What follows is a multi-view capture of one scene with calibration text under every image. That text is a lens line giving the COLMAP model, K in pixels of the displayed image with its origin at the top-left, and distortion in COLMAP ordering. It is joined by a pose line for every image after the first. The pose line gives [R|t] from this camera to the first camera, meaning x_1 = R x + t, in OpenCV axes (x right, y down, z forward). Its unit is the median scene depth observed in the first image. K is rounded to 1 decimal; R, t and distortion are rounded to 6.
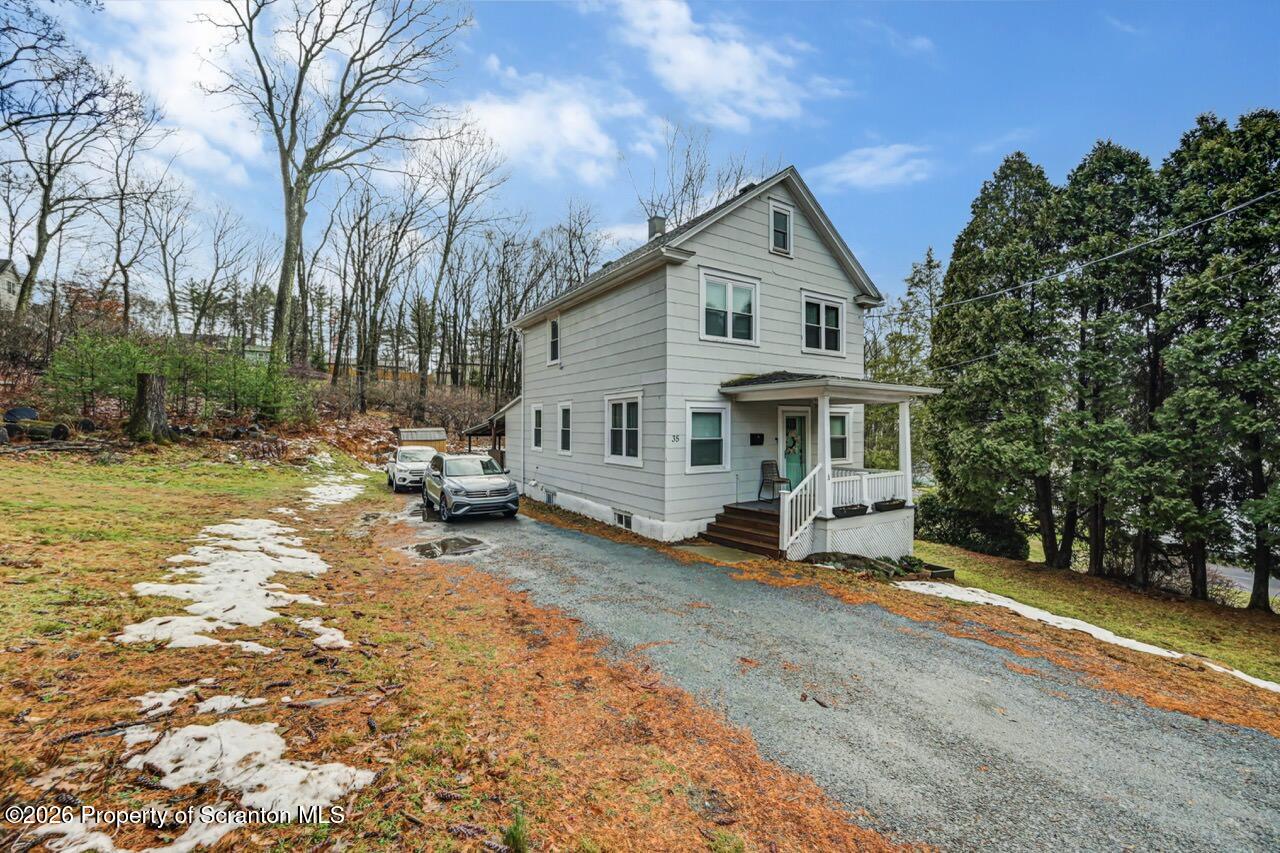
lens RADIAL K [[503.6, 0, 642.0], [0, 503.6, 426.5], [0, 0, 1]] dist [0.001367, -0.000898]
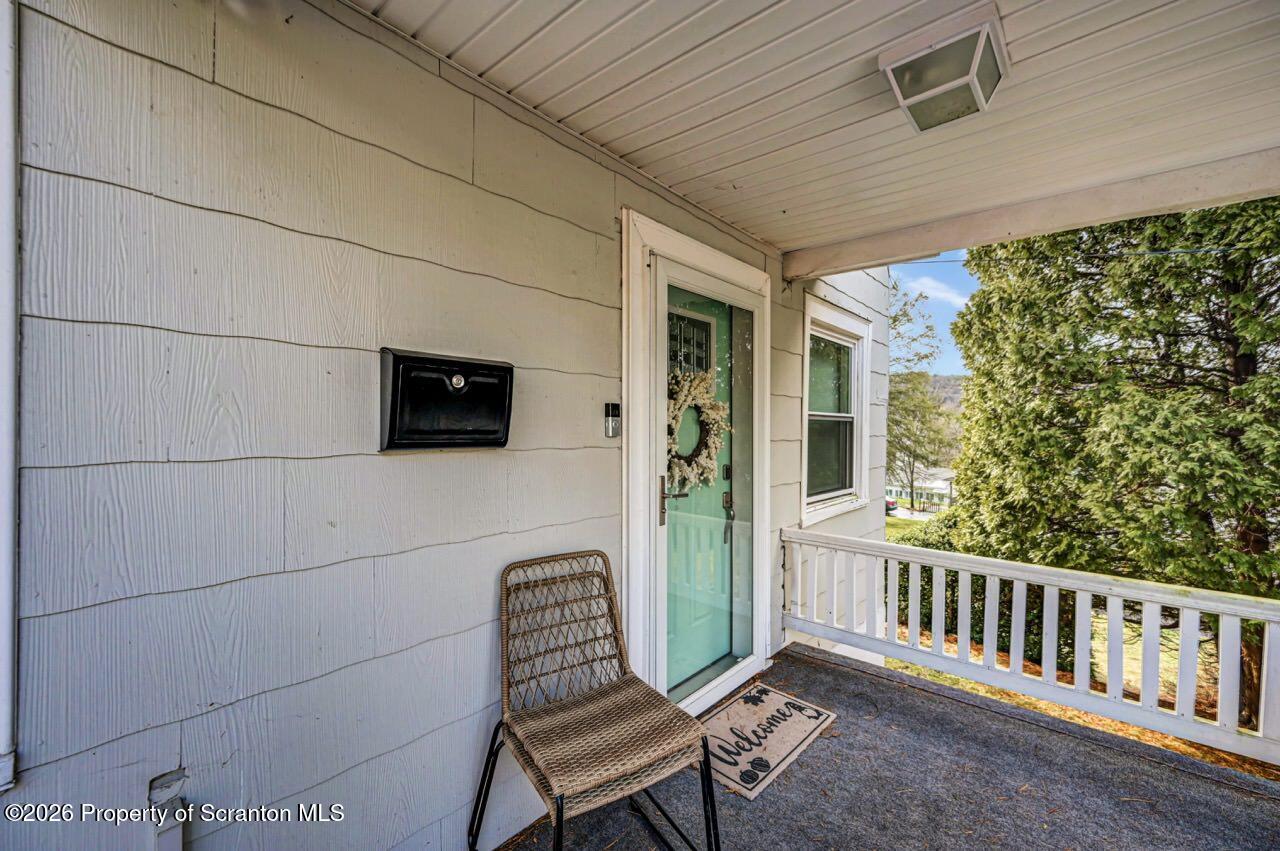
lens RADIAL K [[505.5, 0, 638.8], [0, 505.5, 429.4], [0, 0, 1]] dist [0.002836, -0.000273]
pose [[0.968387, 0.008950, 0.249290, 0.229315], [-0.011819, 0.999880, 0.010014, 0.028630], [-0.249171, -0.012644, 0.968377, 0.819306]]
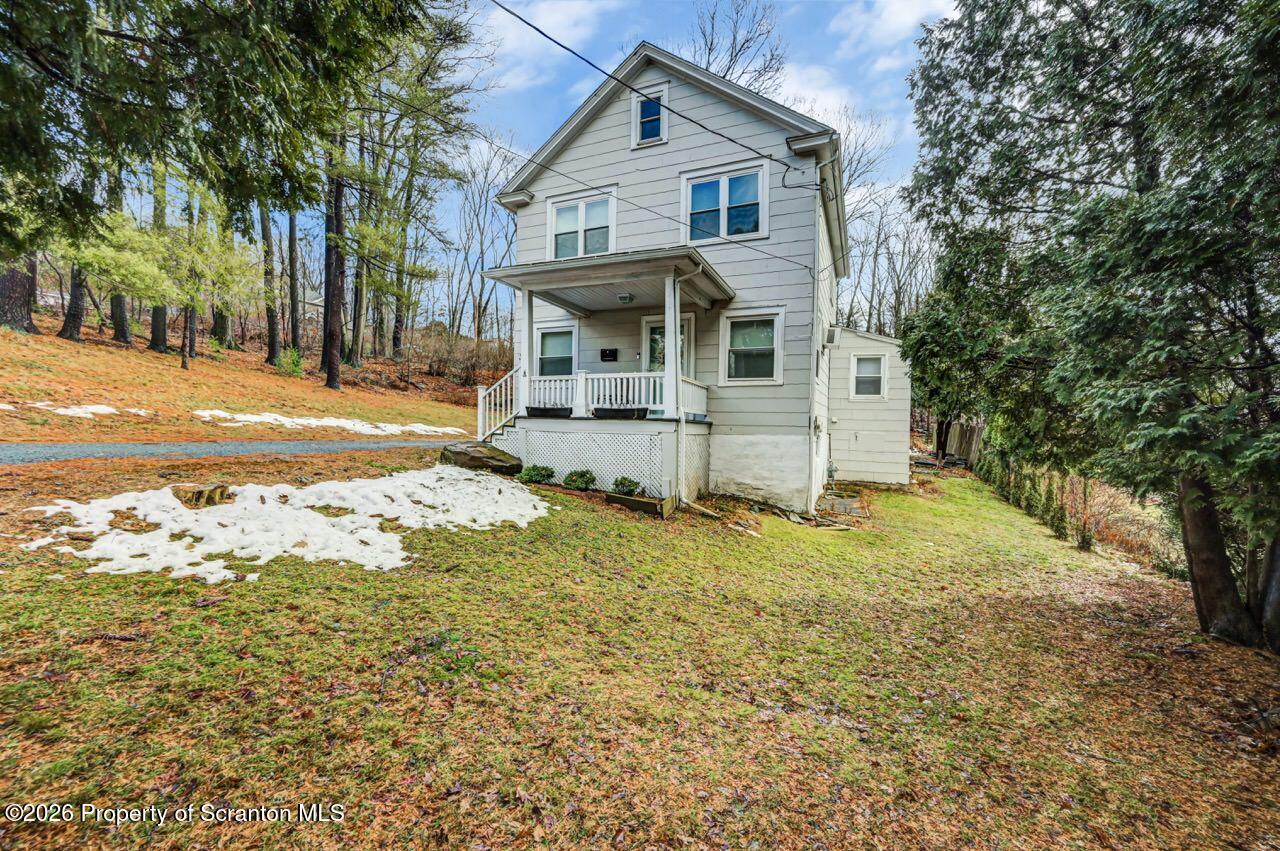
lens RADIAL K [[505.5, 0, 637.9], [0, 505.5, 424.3], [0, 0, 1]] dist [0.002836, -0.000273]
pose [[0.552416, 0.007662, -0.833534, 0.993156], [-0.021585, 0.999754, -0.005115, 0.150461], [0.833289, 0.020817, 0.552445, 0.496091]]
